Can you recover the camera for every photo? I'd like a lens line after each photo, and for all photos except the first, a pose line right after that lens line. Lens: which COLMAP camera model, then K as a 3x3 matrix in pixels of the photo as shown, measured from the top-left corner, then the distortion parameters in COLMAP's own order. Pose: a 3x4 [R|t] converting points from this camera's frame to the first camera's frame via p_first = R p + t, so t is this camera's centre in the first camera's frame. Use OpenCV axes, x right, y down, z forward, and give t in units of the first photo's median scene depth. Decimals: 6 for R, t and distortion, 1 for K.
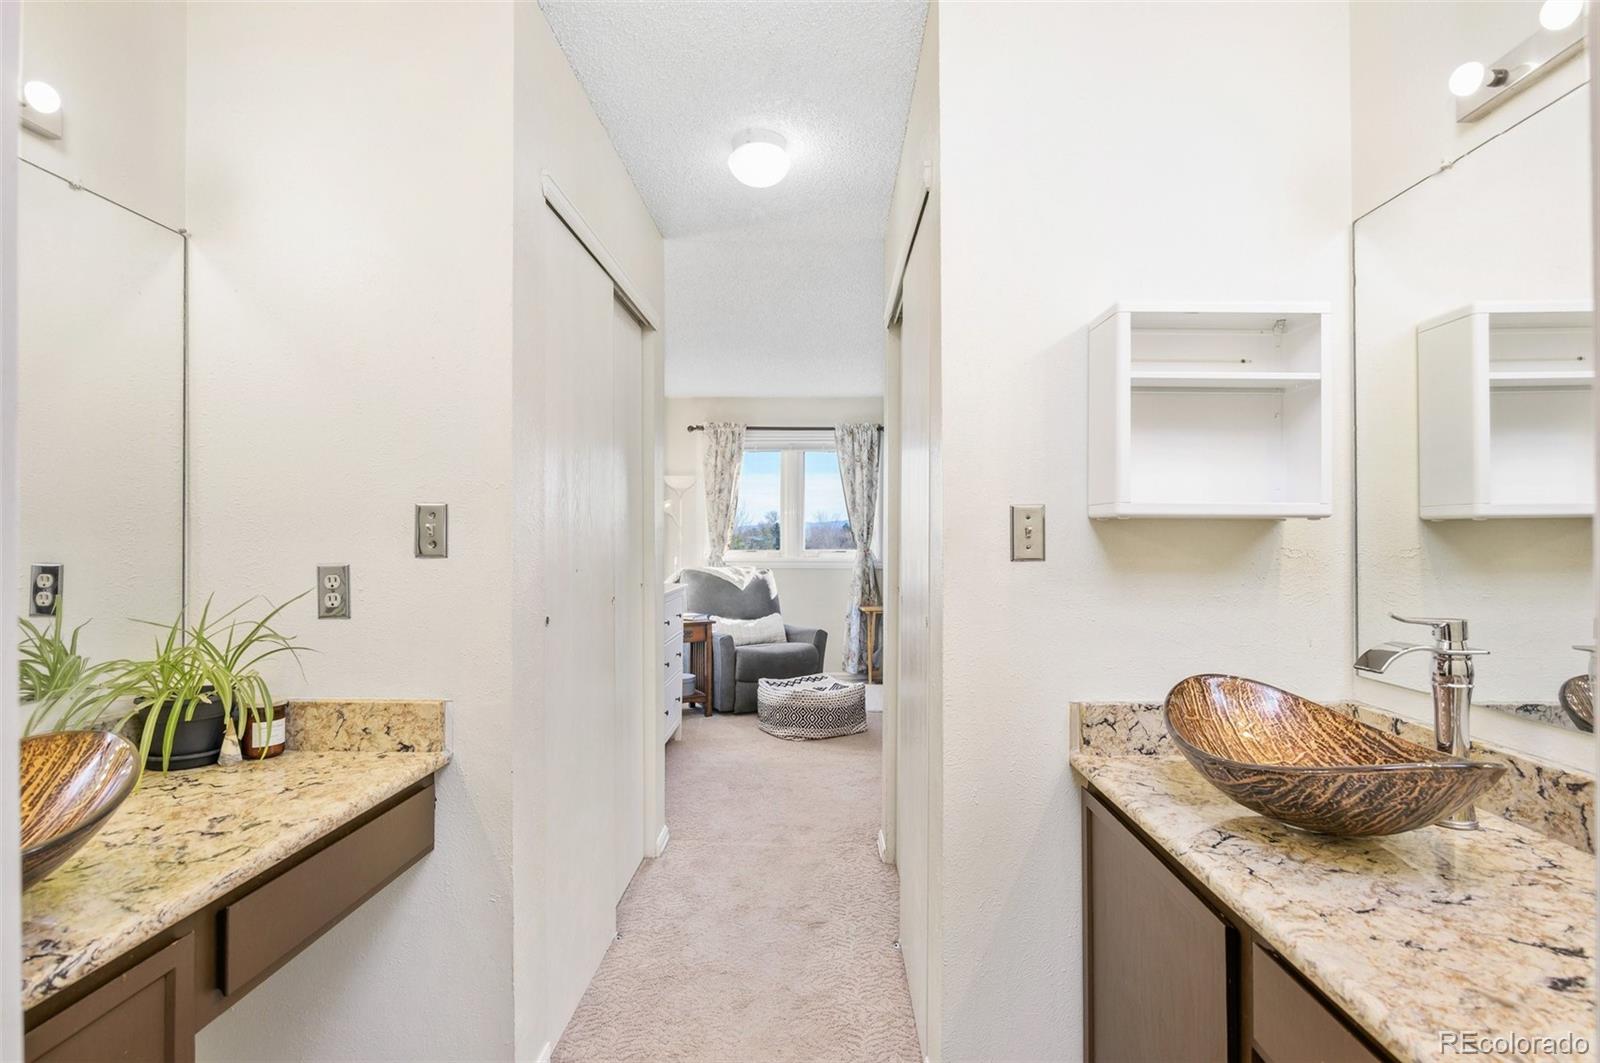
lens RADIAL K [[805.6, 0, 797.1], [0, 805.6, 537.2], [0, 0, 1]] dist [-0.011111, 0.000385]
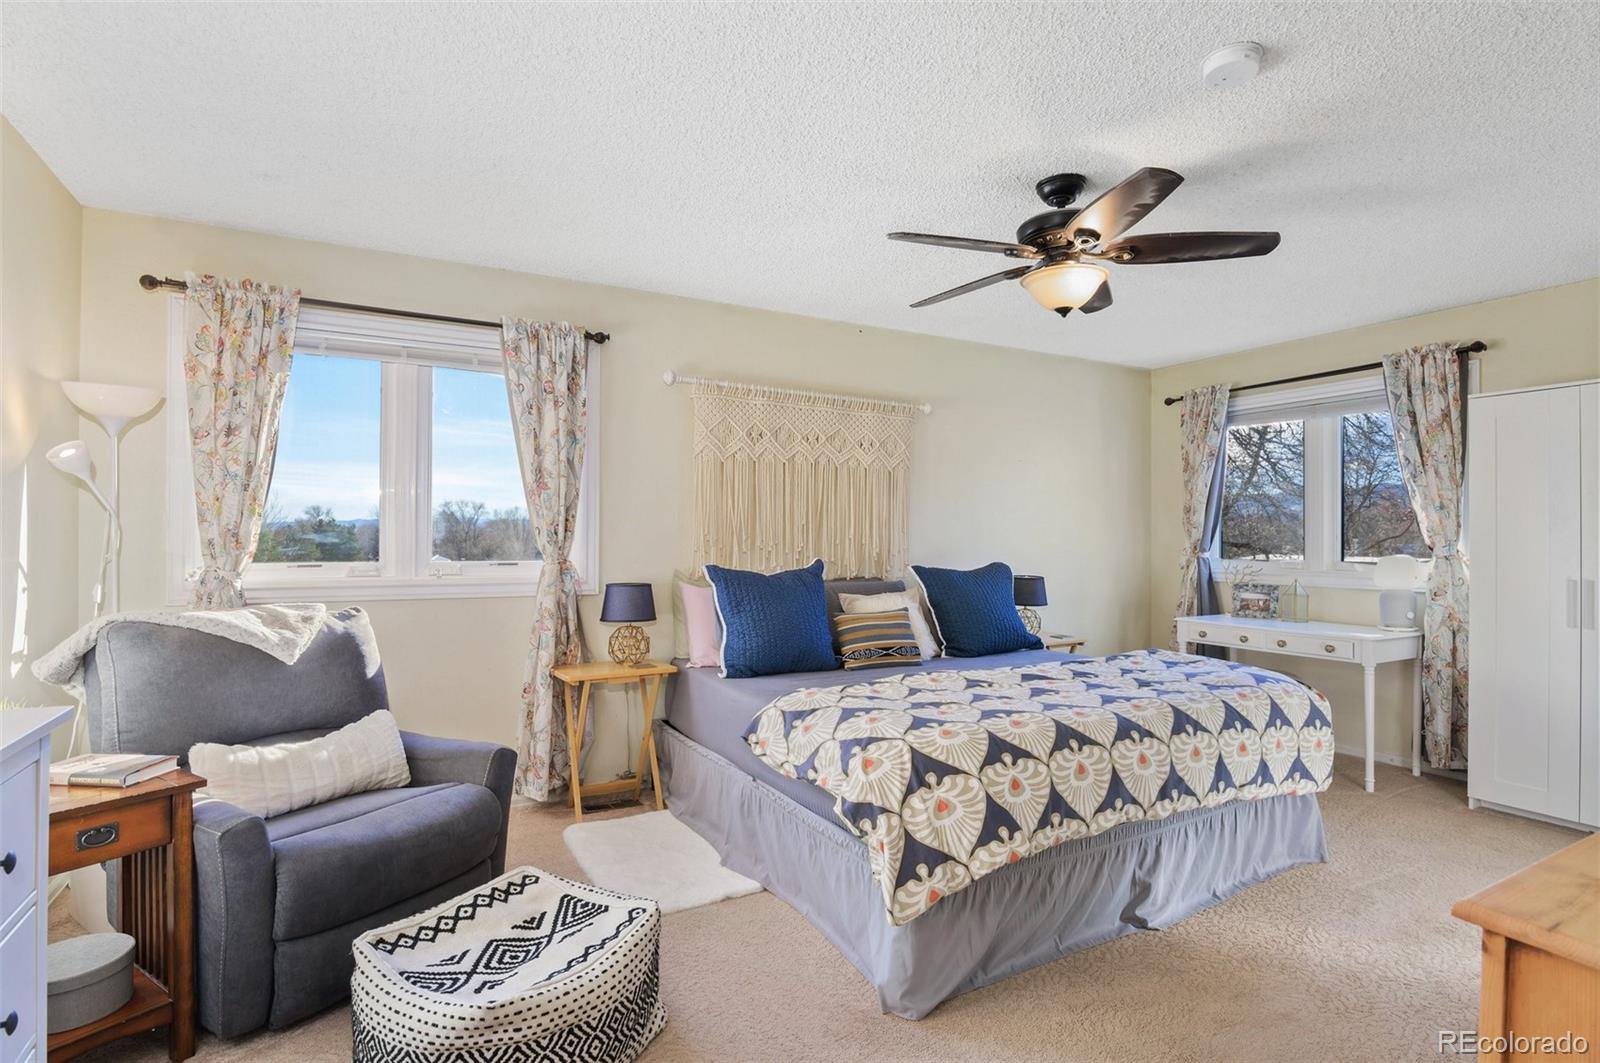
lens RADIAL K [[805.6, 0, 796.6], [0, 805.6, 534.7], [0, 0, 1]] dist [-0.011111, 0.000385]
pose [[0.872649, 0.004572, 0.488326, -0.038936], [-0.003572, 0.999989, -0.002980, -0.000611], [-0.488335, 0.000856, 0.872656, 0.468027]]
